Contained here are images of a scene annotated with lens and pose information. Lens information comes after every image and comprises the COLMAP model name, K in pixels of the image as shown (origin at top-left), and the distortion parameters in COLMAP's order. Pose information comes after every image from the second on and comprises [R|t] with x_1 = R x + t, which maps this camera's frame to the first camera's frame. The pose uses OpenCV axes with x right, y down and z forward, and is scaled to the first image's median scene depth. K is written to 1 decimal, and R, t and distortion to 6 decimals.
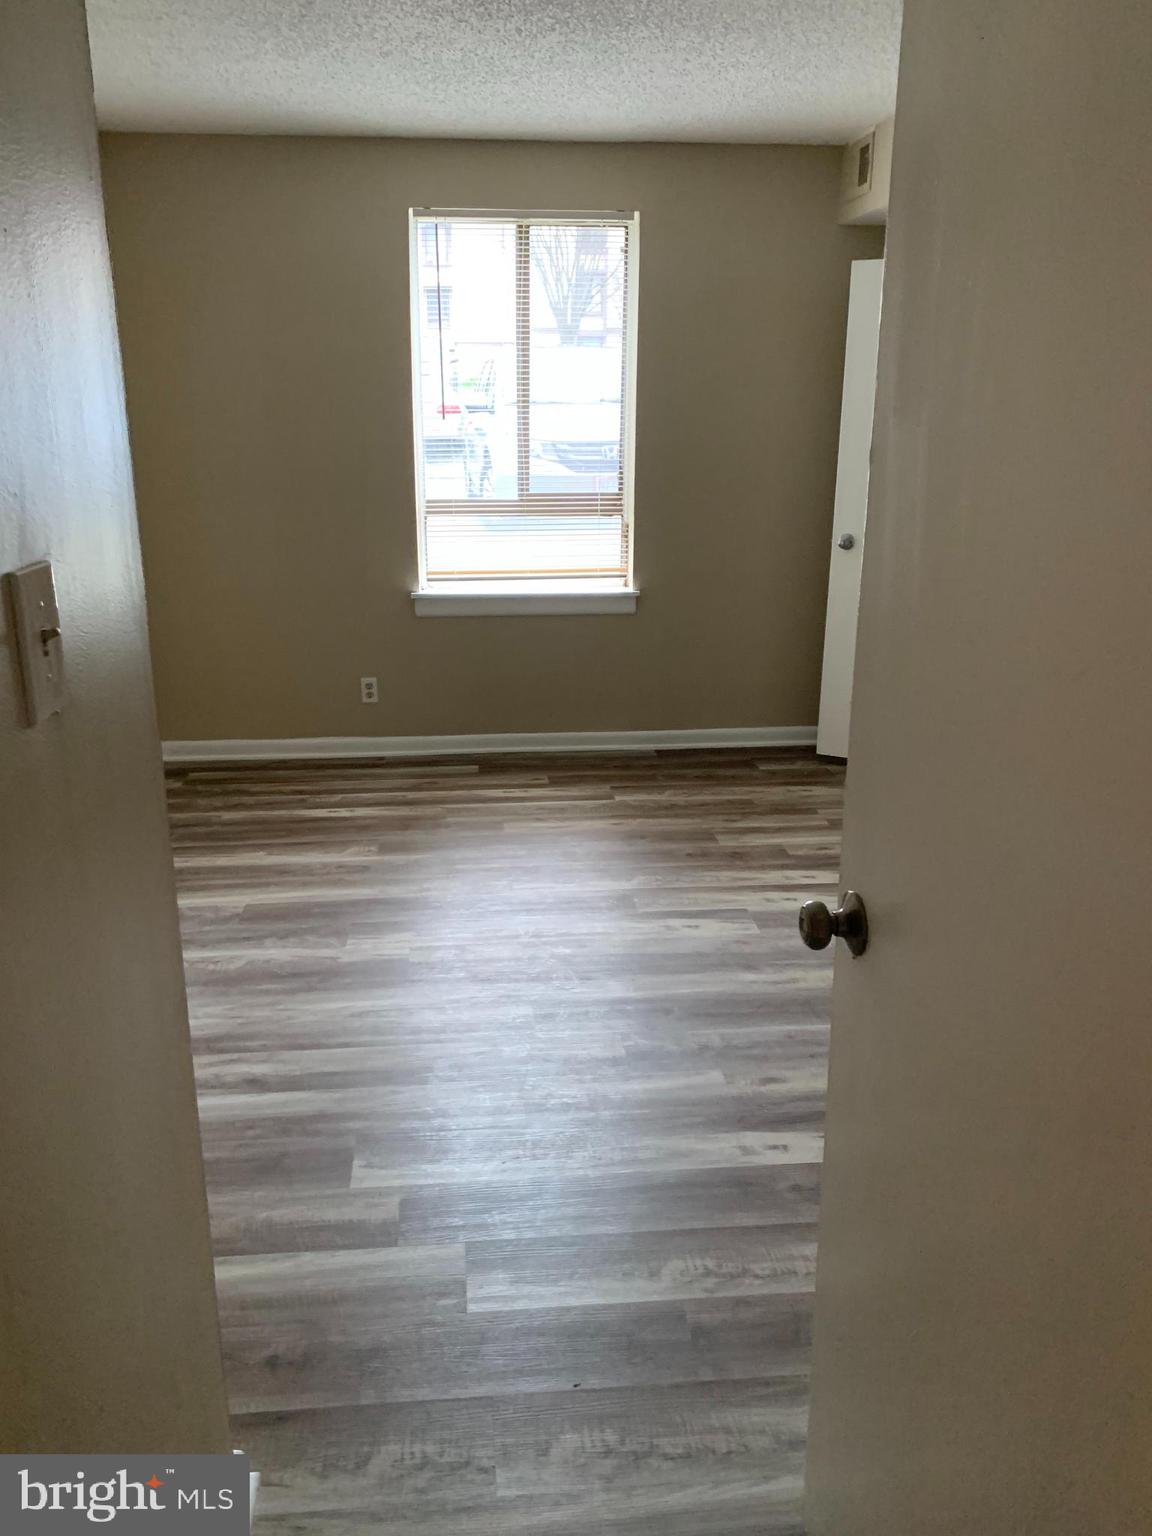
lens RADIAL K [[1178.4, 0, 566.1], [0, 1178.4, 771.4], [0, 0, 1]] dist [0.033693, -0.032950]
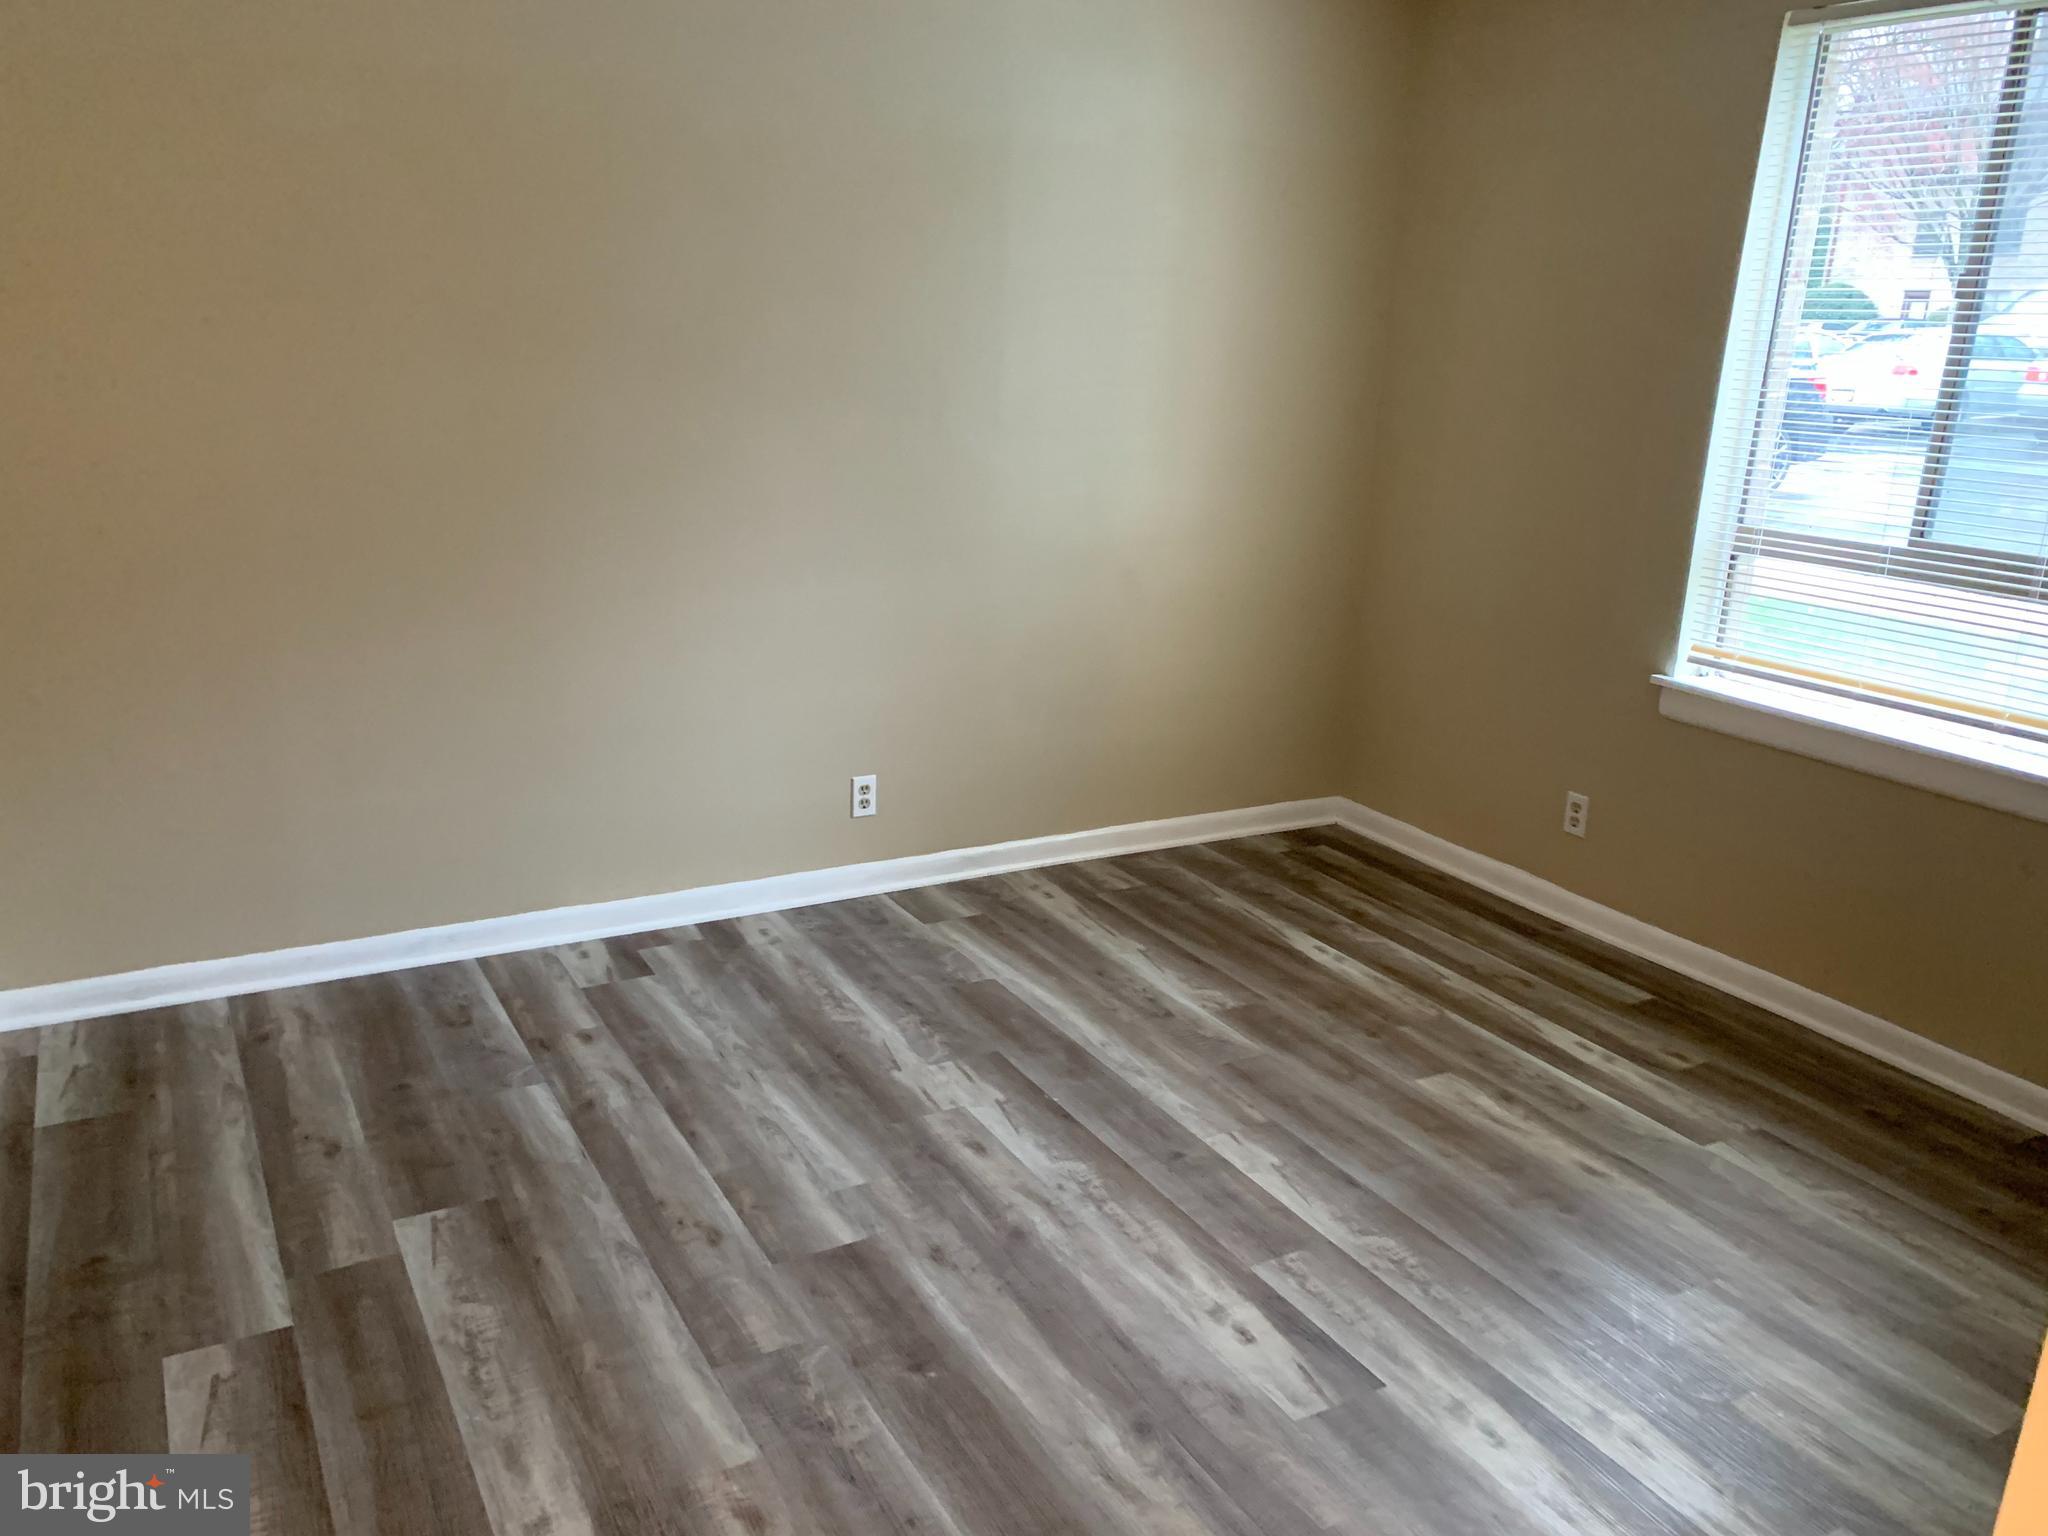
lens RADIAL K [[1571.2, 0, 990.0], [0, 1571.2, 772.9], [0, 0, 1]] dist [0.033693, -0.032950]
pose [[0.399364, 0.274606, -0.874700, 0.465747], [-0.305758, 0.939358, 0.155304, -0.136889], [0.864304, 0.205424, 0.459108, 0.399583]]
